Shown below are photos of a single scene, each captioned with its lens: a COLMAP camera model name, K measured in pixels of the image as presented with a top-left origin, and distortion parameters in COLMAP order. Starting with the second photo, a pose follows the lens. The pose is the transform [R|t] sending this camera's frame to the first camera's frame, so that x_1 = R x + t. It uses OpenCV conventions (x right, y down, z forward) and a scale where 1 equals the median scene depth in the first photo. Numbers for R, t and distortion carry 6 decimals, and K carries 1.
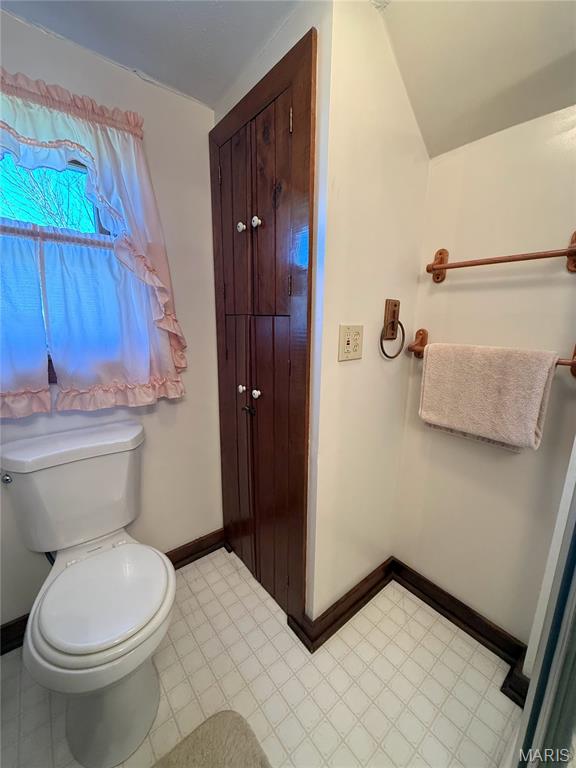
lens RADIAL K [[306.4, 0, 288.0], [0, 306.4, 384.0], [0, 0, 1]] dist [0.003595, 0.000415]
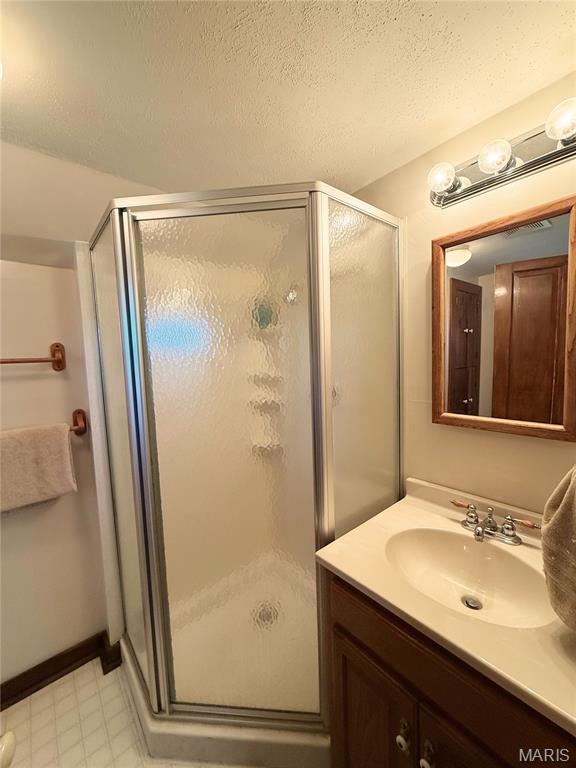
lens RADIAL K [[306.4, 0, 288.0], [0, 306.4, 384.0], [0, 0, 1]] dist [0.003595, 0.000415]
pose [[-0.016134, -0.103831, 0.994464, -0.522384], [0.240647, 0.964954, 0.104655, -0.163509], [-0.970478, 0.241004, 0.009418, -0.081806]]
